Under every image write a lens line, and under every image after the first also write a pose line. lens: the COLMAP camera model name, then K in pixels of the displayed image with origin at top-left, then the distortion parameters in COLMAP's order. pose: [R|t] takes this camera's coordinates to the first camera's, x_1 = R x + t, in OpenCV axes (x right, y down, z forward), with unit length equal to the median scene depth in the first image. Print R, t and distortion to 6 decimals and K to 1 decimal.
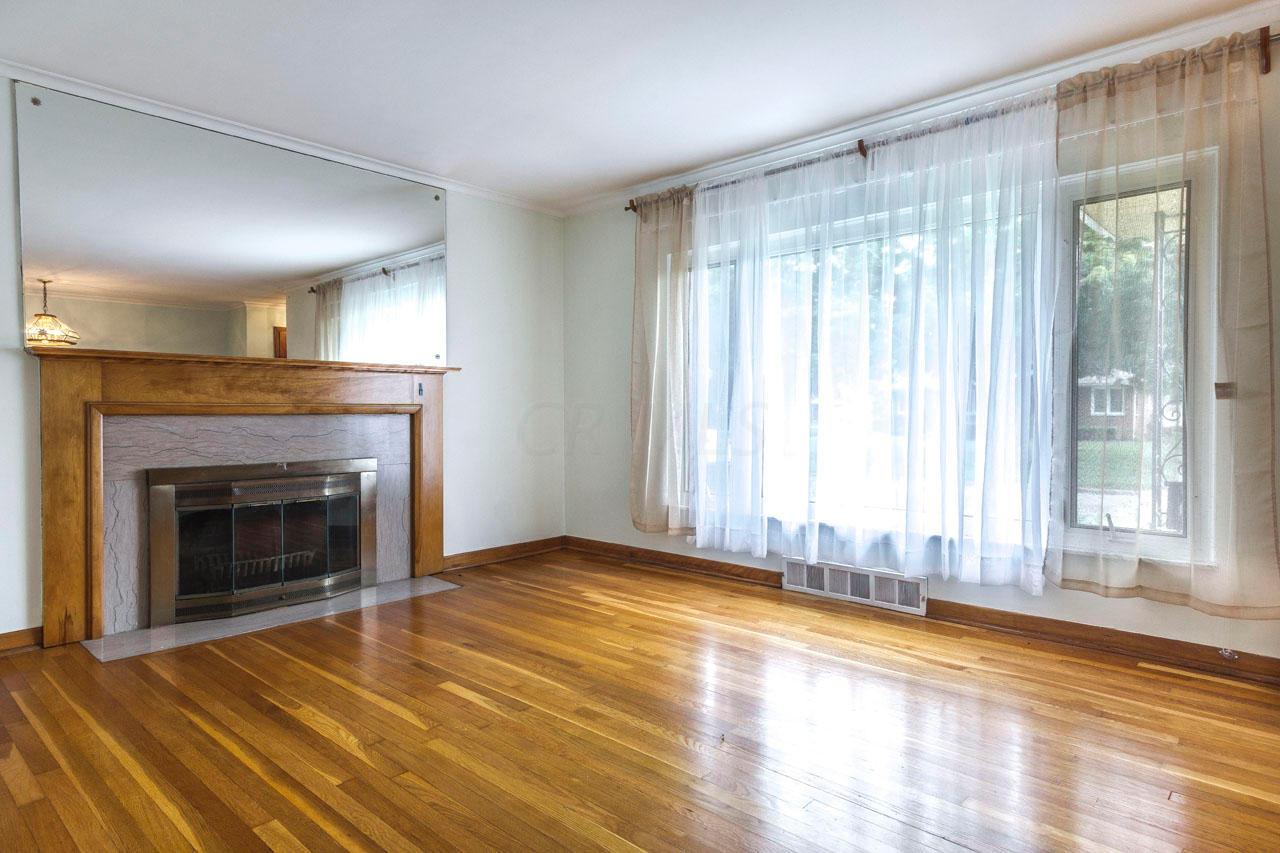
lens RADIAL K [[750.0, 0, 638.6], [0, 750.0, 421.9], [0, 0, 1]] dist [0.004317, 0.000516]
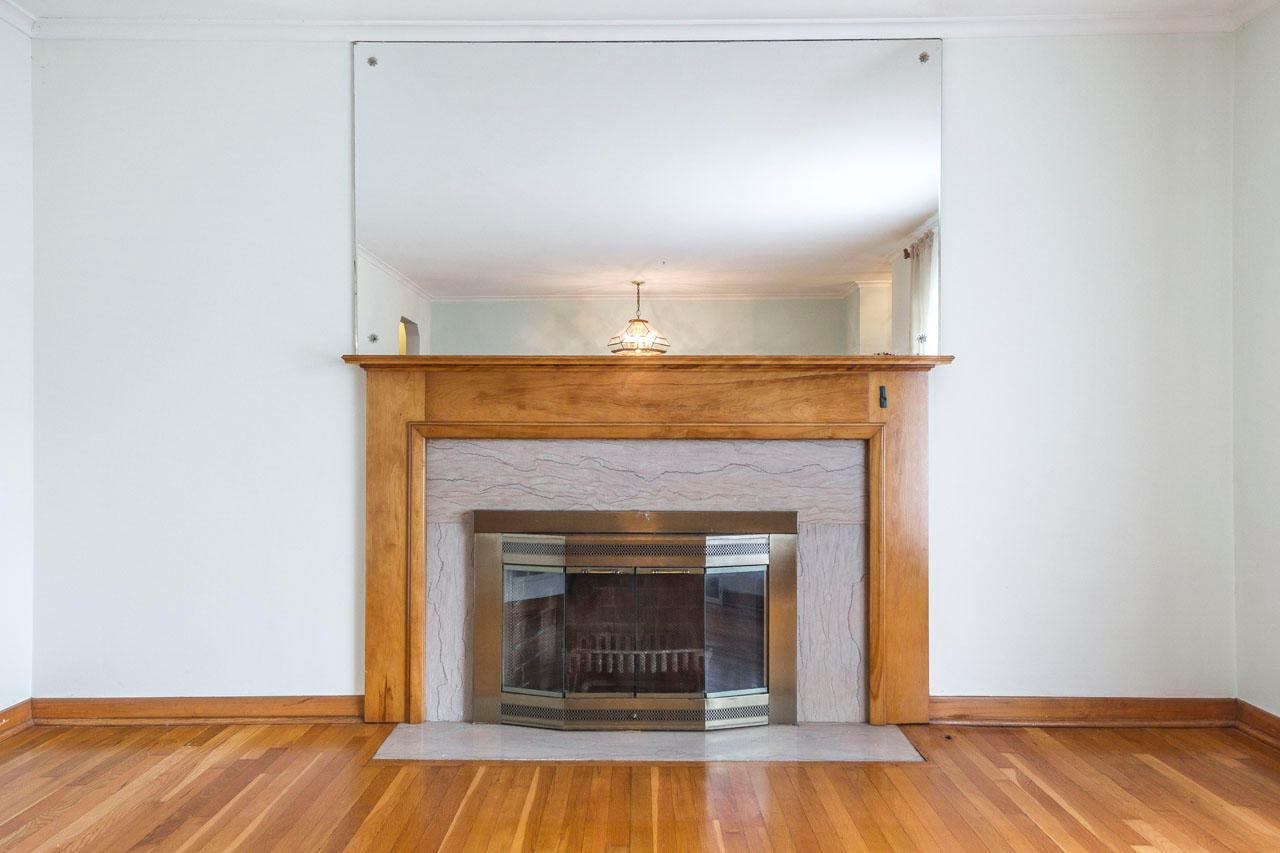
lens RADIAL K [[1039.6, 0, 642.7], [0, 1039.6, 423.4], [0, 0, 1]] dist [0.032257, 0.003773]
pose [[0.657393, -0.003089, -0.753542, 0.243459], [-0.013309, 0.999788, -0.015709, -0.010145], [0.753431, 0.020356, 0.657212, 0.433327]]
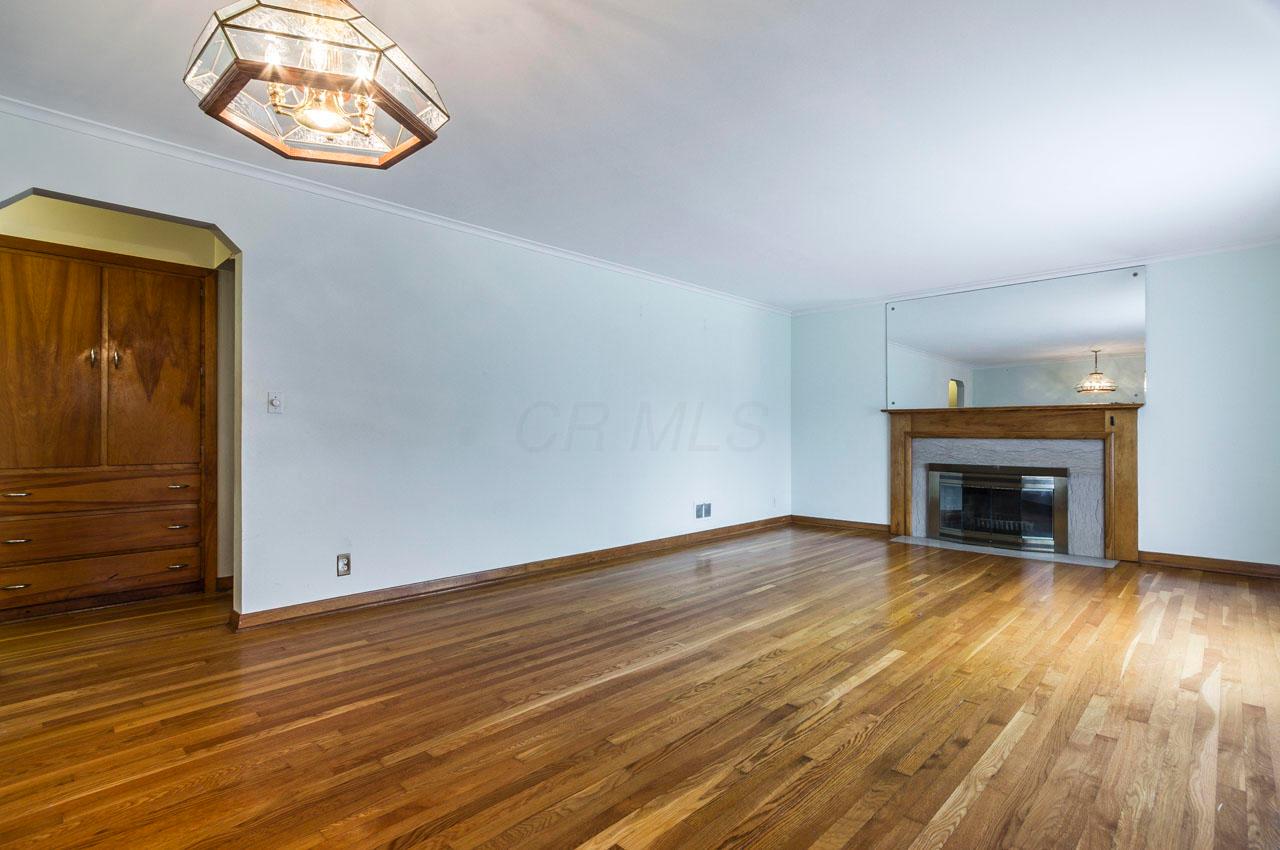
lens RADIAL K [[594.8, 0, 639.3], [0, 594.8, 425.7], [0, 0, 1]] dist [-0.004306, 0.005746]
pose [[-0.035724, -0.016799, -0.999220, 1.047414], [-0.021897, 0.999632, -0.016023, 0.001617], [0.999122, 0.021307, -0.036079, 0.235161]]
